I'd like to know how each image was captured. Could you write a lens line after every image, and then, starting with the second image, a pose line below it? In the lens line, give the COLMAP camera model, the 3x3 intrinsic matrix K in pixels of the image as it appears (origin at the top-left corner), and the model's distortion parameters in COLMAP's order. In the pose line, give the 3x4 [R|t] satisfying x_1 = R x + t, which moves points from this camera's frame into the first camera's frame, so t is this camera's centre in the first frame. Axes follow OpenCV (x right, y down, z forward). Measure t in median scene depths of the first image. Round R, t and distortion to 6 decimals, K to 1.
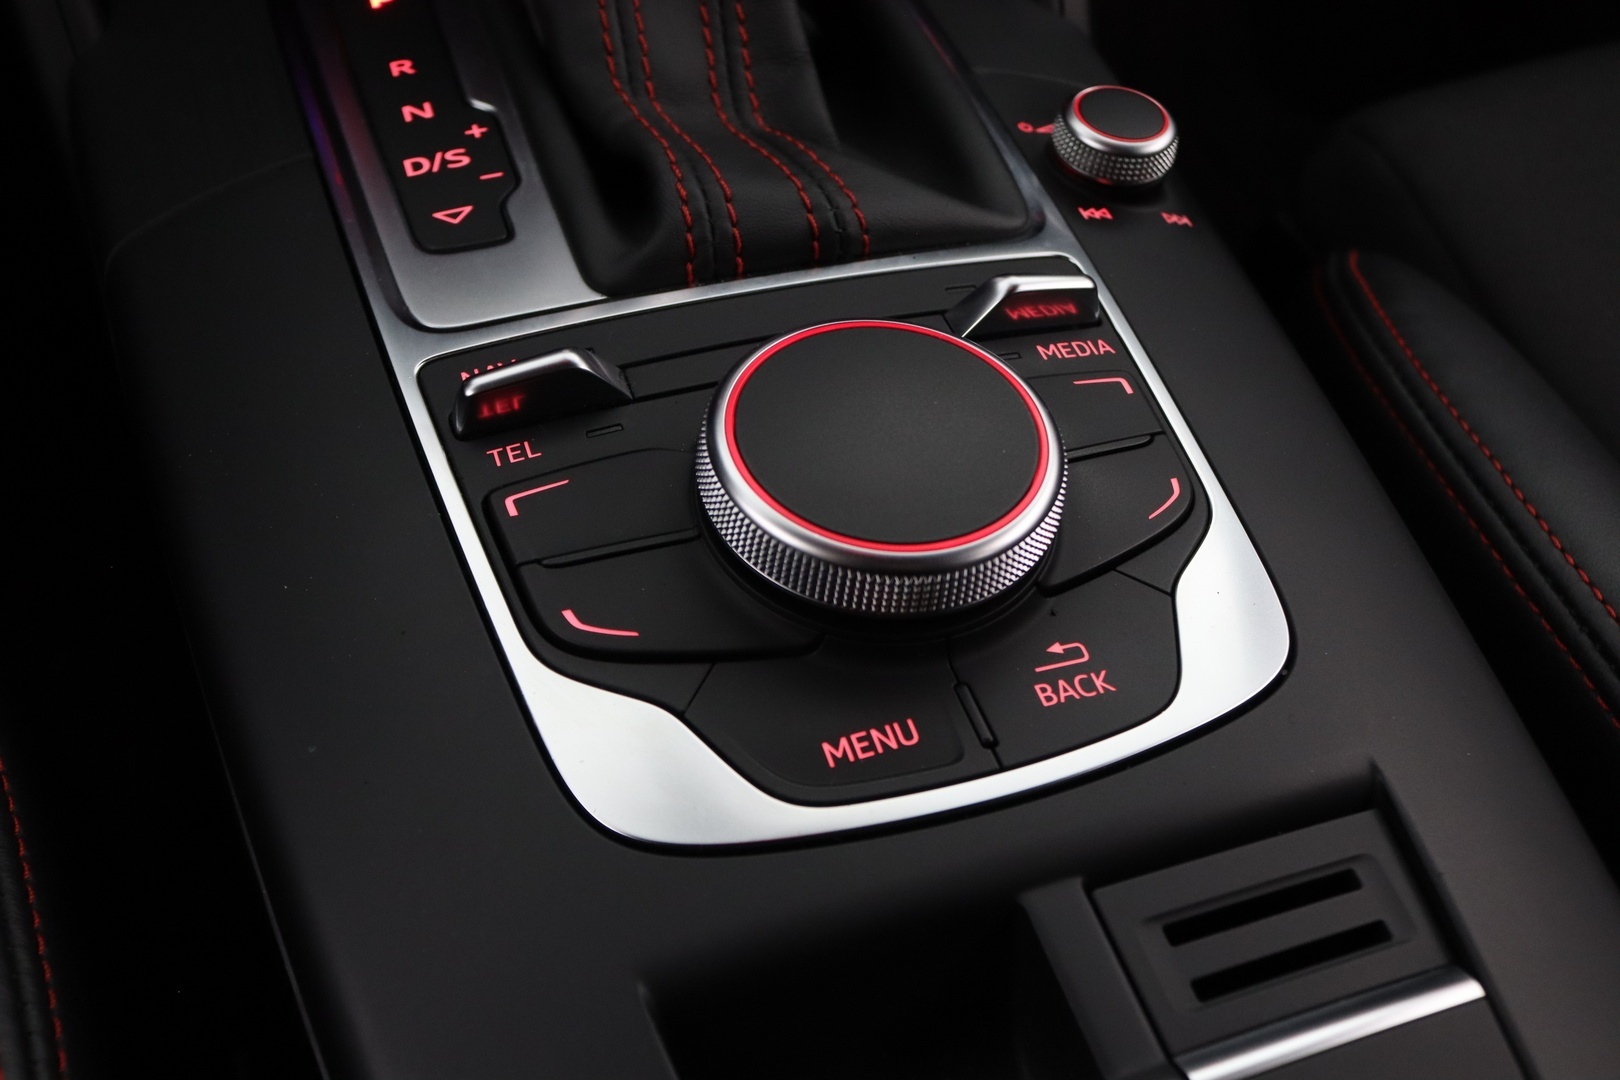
lens RADIAL K [[1499.8, 0, 810.0], [0, 1499.8, 540.0], [0, 0, 1]] dist [-0.100249, 0.000983]
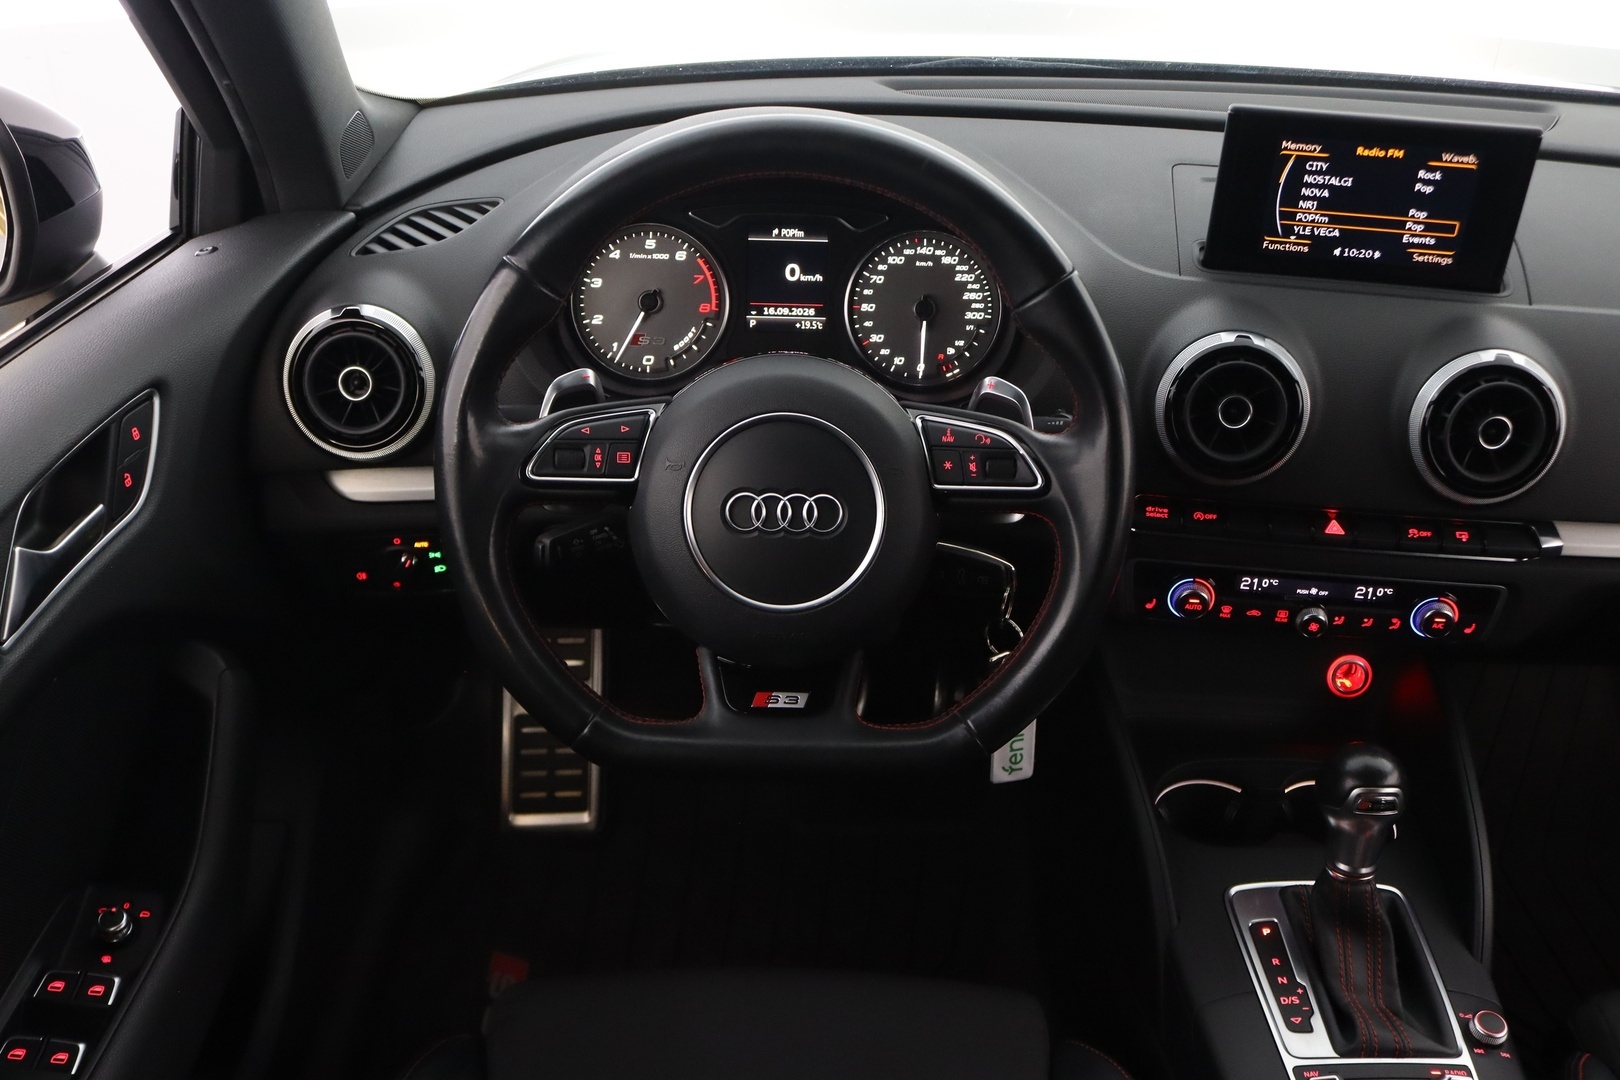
lens RADIAL K [[1489.0, 0, 809.6], [0, 1489.0, 582.2], [0, 0, 1]] dist [-0.122030, 0.133382]
pose [[0.945444, 0.142888, -0.292777, -0.485602], [-0.208362, 0.956057, -0.206253, -0.262676], [0.250441, 0.256004, 0.933671, -3.060943]]
